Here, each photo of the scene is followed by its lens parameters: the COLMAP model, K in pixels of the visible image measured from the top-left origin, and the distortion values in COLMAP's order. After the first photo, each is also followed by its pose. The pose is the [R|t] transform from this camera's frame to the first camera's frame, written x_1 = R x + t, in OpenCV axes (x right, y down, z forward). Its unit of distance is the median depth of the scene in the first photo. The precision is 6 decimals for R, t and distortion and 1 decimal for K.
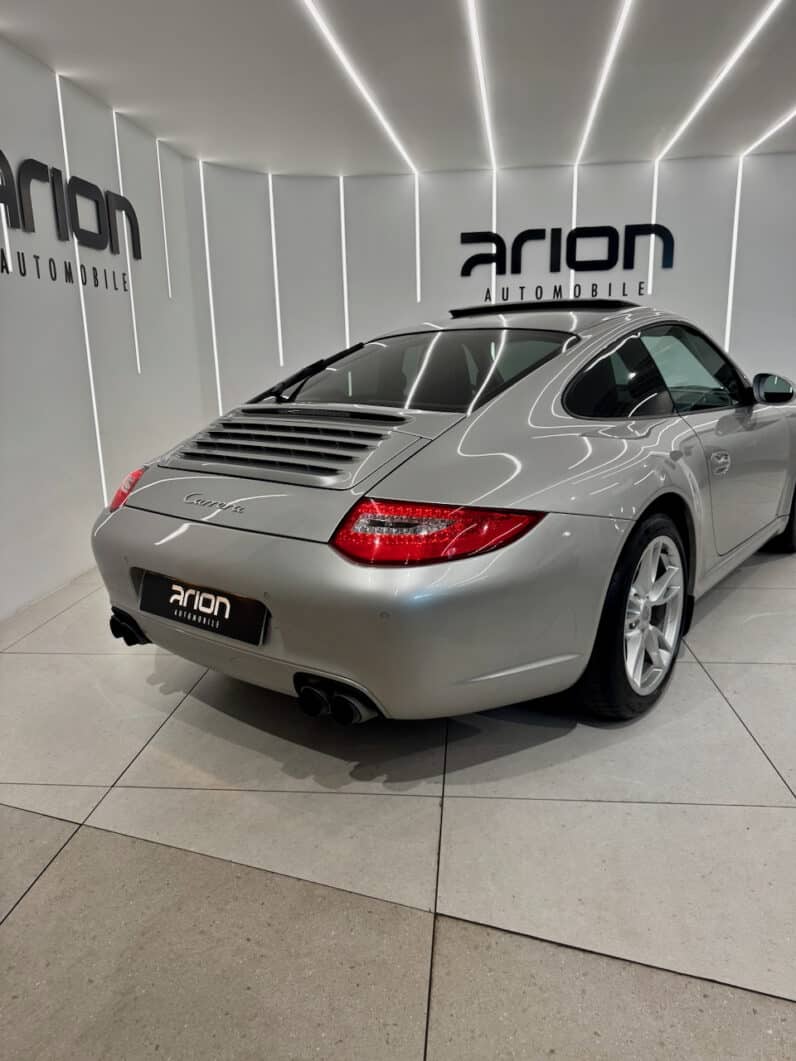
lens RADIAL K [[765.9, 0, 402.4], [0, 765.9, 521.7], [0, 0, 1]] dist [0.012870, -0.002956]
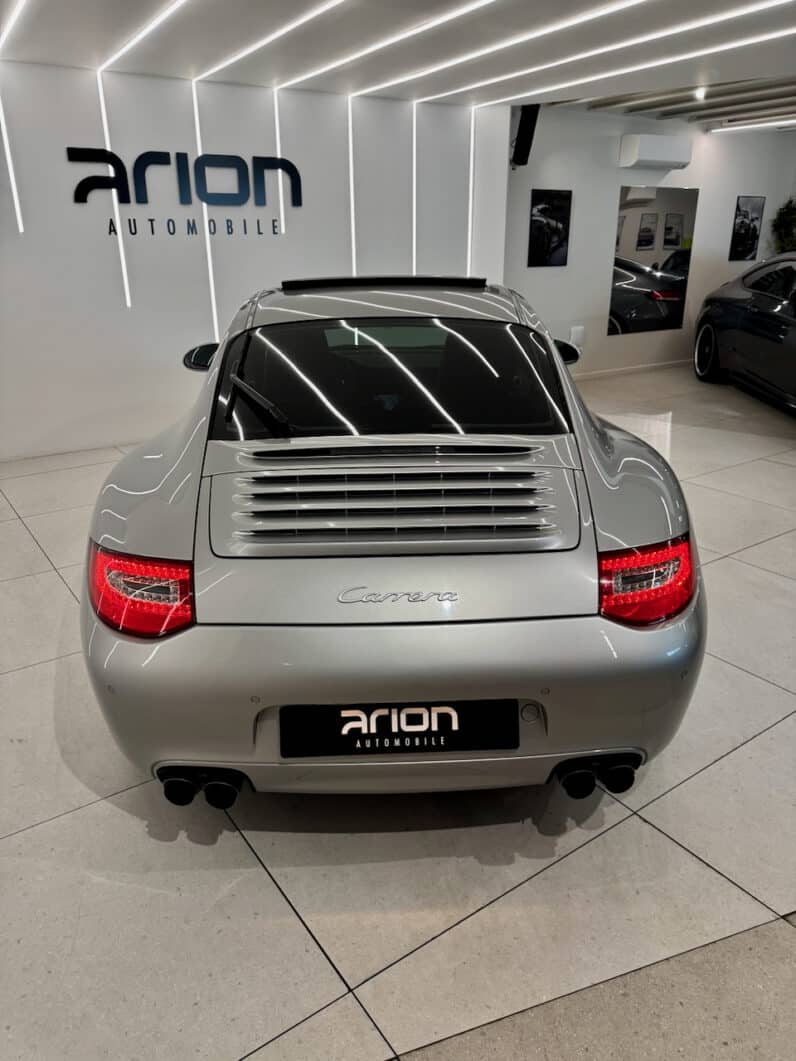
lens RADIAL K [[765.9, 0, 402.4], [0, 765.9, 521.7], [0, 0, 1]] dist [0.012870, -0.002956]
pose [[0.762911, -0.206798, 0.612537, -0.489144], [0.135324, 0.977553, 0.161485, -0.154588], [-0.632183, -0.040308, 0.773770, 0.278337]]
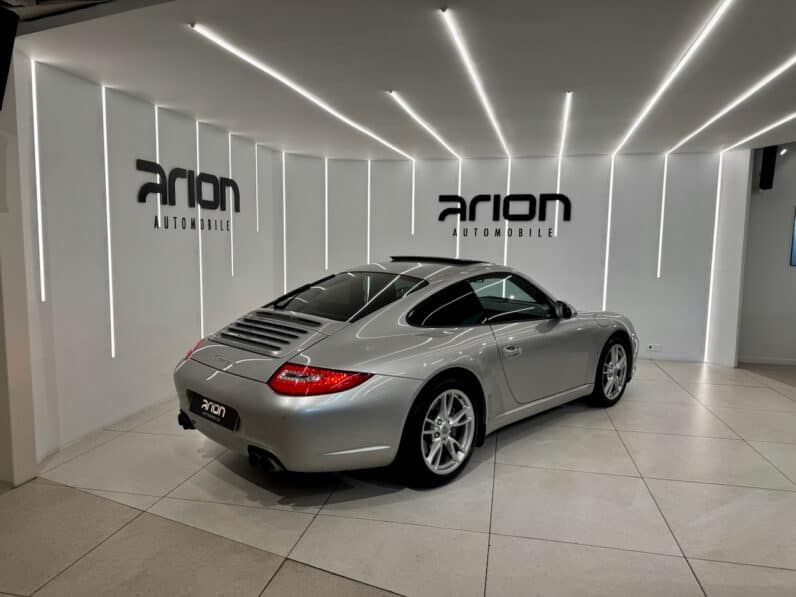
lens RADIAL K [[560.3, 0, 398.0], [0, 560.3, 298.5], [0, 0, 1]] dist [0.079065, -0.102948]
pose [[0.993567, 0.047693, -0.102717, 0.257972], [-0.059720, 0.991288, -0.117391, -0.027169], [0.096224, 0.122770, 0.987759, -0.340765]]
